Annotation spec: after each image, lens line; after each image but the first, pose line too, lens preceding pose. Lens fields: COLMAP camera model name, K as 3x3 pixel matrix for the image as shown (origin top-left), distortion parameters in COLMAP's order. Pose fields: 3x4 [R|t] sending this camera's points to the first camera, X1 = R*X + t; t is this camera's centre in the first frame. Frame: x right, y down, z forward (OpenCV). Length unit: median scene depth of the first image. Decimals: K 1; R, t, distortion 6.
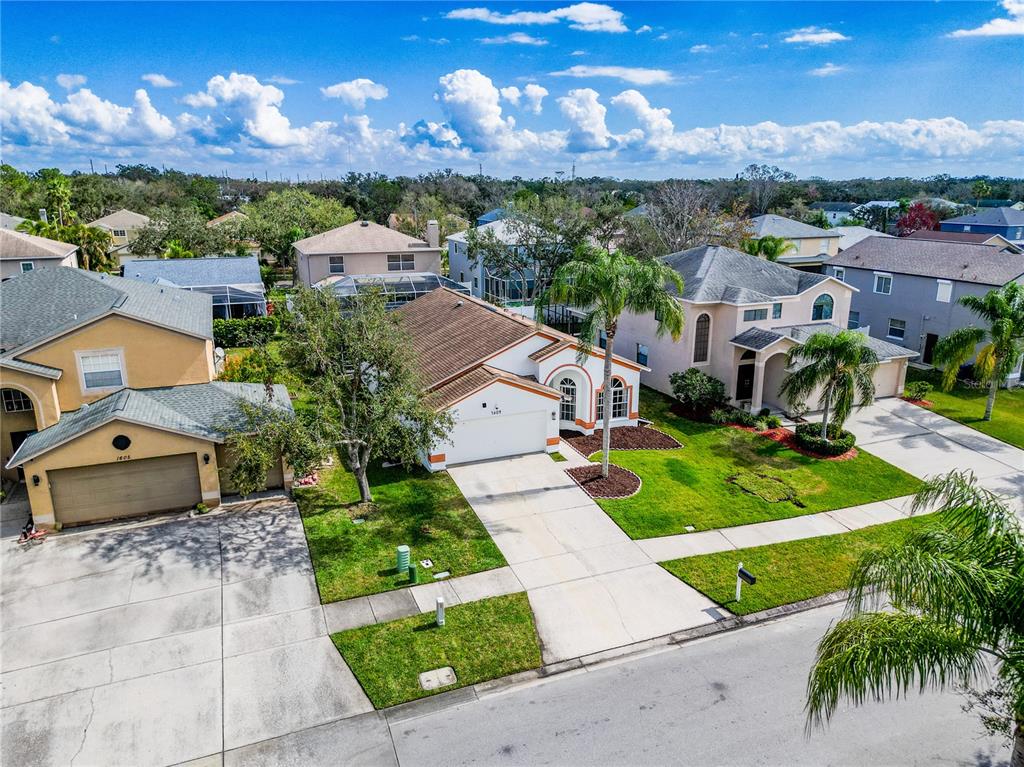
lens RADIAL K [[716.4, 0, 516.7], [0, 716.4, 388.5], [0, 0, 1]] dist [0.068508, -0.066677]
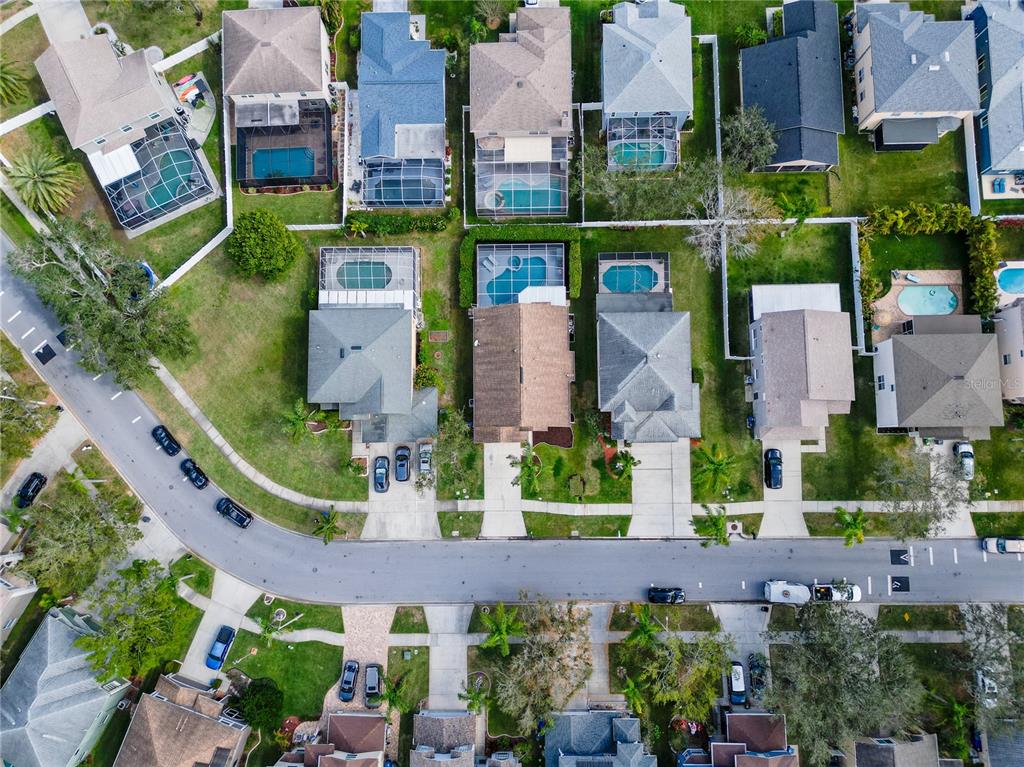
lens RADIAL K [[709.1, 0, 512.0], [0, 709.1, 383.5], [0, 0, 1]] dist [0.104523, -0.184072]
pose [[0.931817, 0.359067, -0.052795, 0.080290], [-0.088885, 0.366823, 0.926035, -2.689696], [0.351875, -0.858202, 0.373728, 0.127279]]
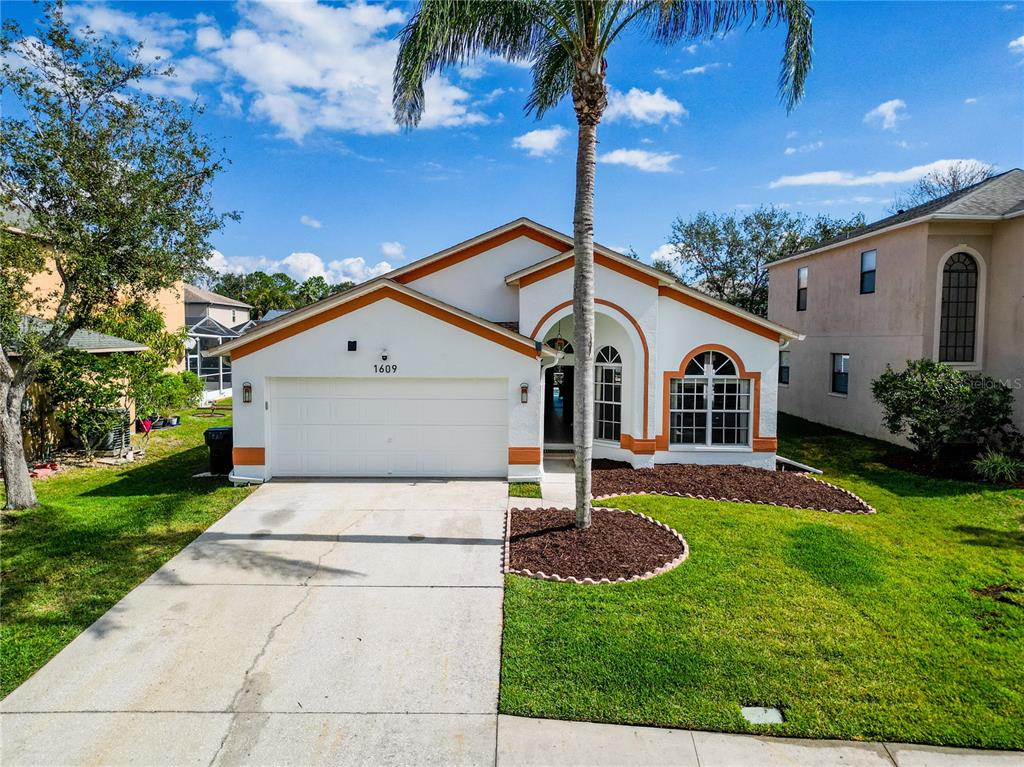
lens RADIAL K [[718.9, 0, 516.3], [0, 718.9, 406.8], [0, 0, 1]] dist [0.071825, -0.061707]
pose [[0.925979, 0.042369, -0.375191, 0.214433], [-0.109094, 0.981325, -0.158430, 0.117265], [0.361471, 0.187634, 0.913308, 0.608416]]
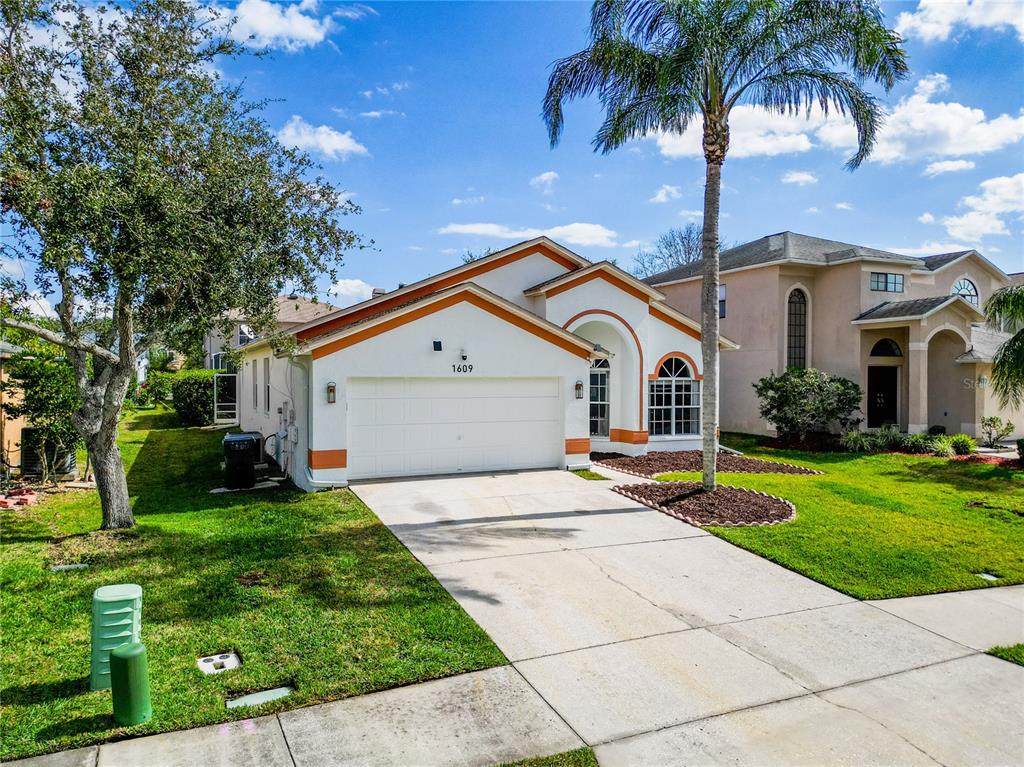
lens RADIAL K [[718.9, 0, 516.3], [0, 718.9, 406.8], [0, 0, 1]] dist [0.071825, -0.061707]
pose [[0.998462, 0.000950, 0.055438, -0.018870], [0.011710, 0.973687, -0.227589, 0.162922], [-0.054196, 0.227888, 0.972178, 0.532758]]
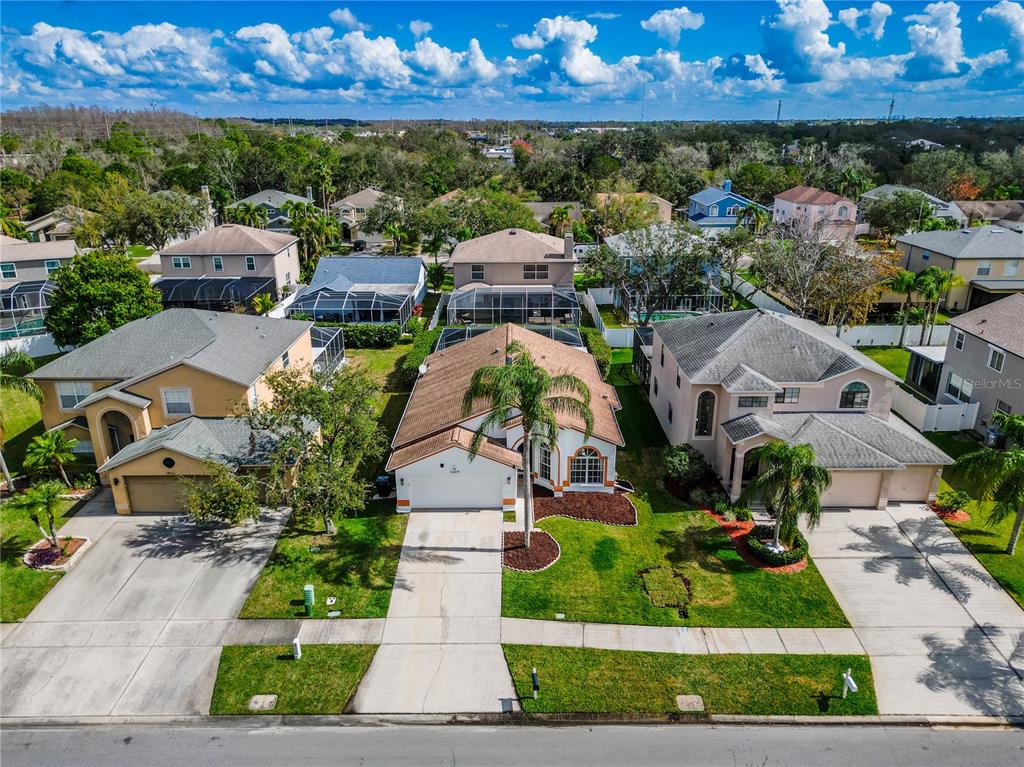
lens RADIAL K [[716.4, 0, 516.7], [0, 716.4, 388.5], [0, 0, 1]] dist [0.068508, -0.066677]
pose [[0.928844, 0.125460, -0.348580, 0.444648], [-0.098333, 0.990654, 0.094530, -0.216253], [0.357182, -0.053526, 0.932500, -0.040906]]
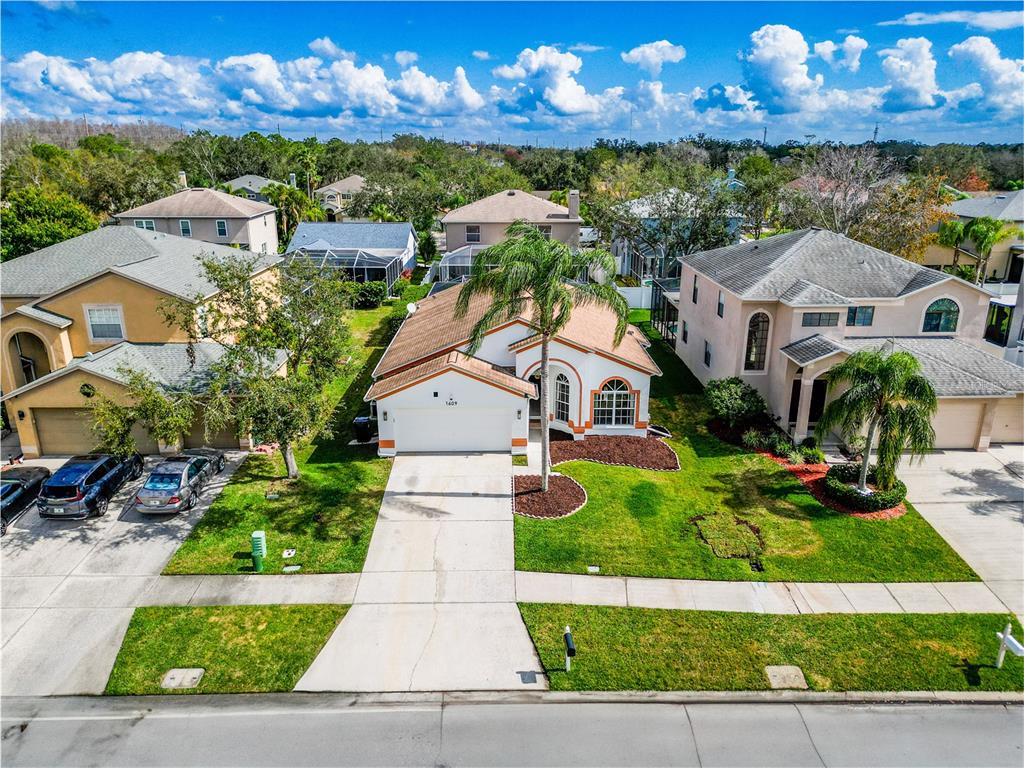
lens RADIAL K [[716.4, 0, 516.7], [0, 716.4, 389.0], [0, 0, 1]] dist [0.068508, -0.066677]
pose [[0.933950, 0.113961, -0.338749, 0.354757], [-0.099221, 0.993220, 0.060579, -0.048566], [0.343355, -0.022966, 0.938925, 0.157087]]
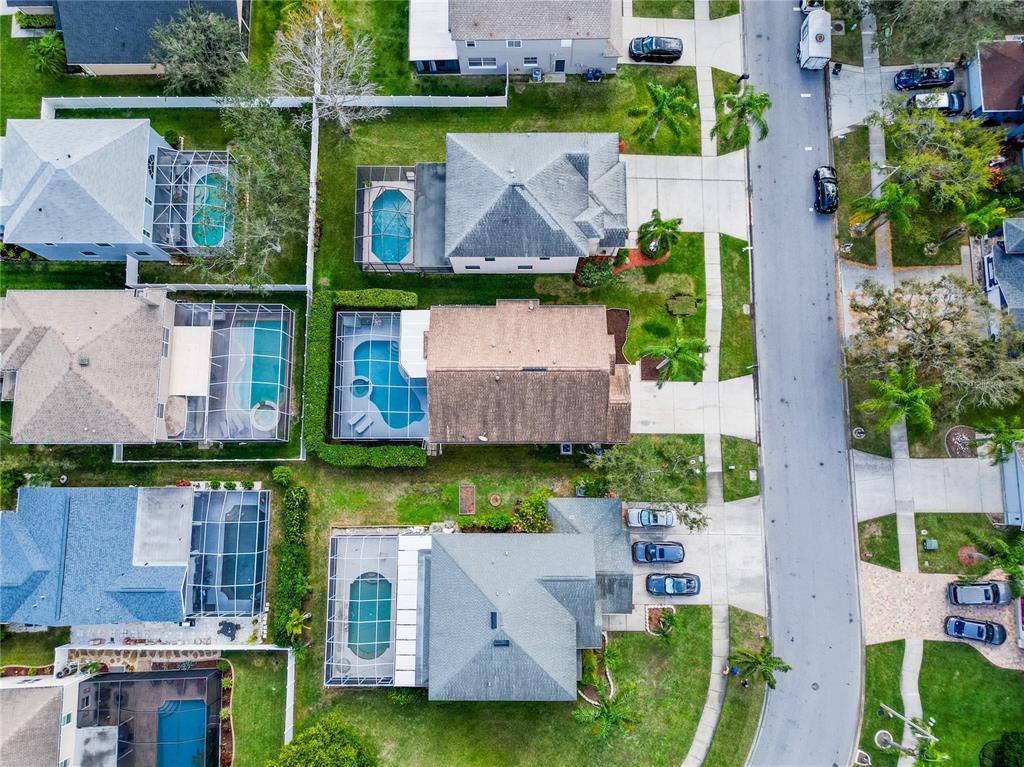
lens RADIAL K [[716.4, 0, 516.7], [0, 716.4, 388.5], [0, 0, 1]] dist [0.068508, -0.066677]
pose [[0.371845, -0.919432, 0.127967, -0.353519], [0.269101, 0.238696, 0.933064, -1.913291], [-0.888435, -0.312519, 0.336178, 0.591926]]
